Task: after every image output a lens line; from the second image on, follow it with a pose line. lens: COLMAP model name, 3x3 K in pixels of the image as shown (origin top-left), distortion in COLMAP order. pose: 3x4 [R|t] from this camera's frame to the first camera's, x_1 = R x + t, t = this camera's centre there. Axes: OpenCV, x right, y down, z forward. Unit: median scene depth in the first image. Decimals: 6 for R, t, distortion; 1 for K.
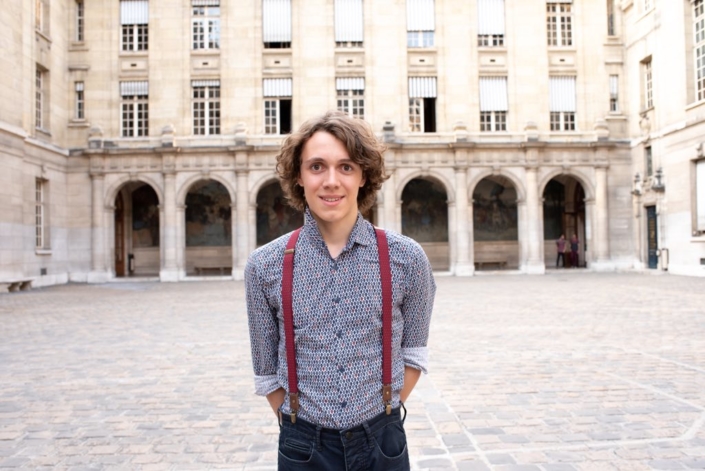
lens RADIAL K [[687.8, 0, 356.7], [0, 687.8, 235.5], [0, 0, 1]] dist [-0.104599, 0.111704]
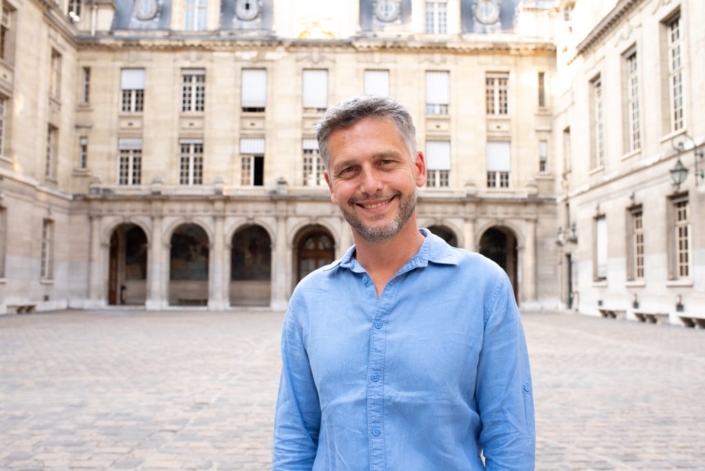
lens RADIAL K [[689.3, 0, 356.5], [0, 689.3, 235.9], [0, 0, 1]] dist [-0.106479, 0.114163]
pose [[0.999684, 0.023552, -0.008808, 0.076361], [-0.024004, 0.998179, -0.055341, -0.002338], [0.007489, 0.055535, 0.998429, -0.161801]]
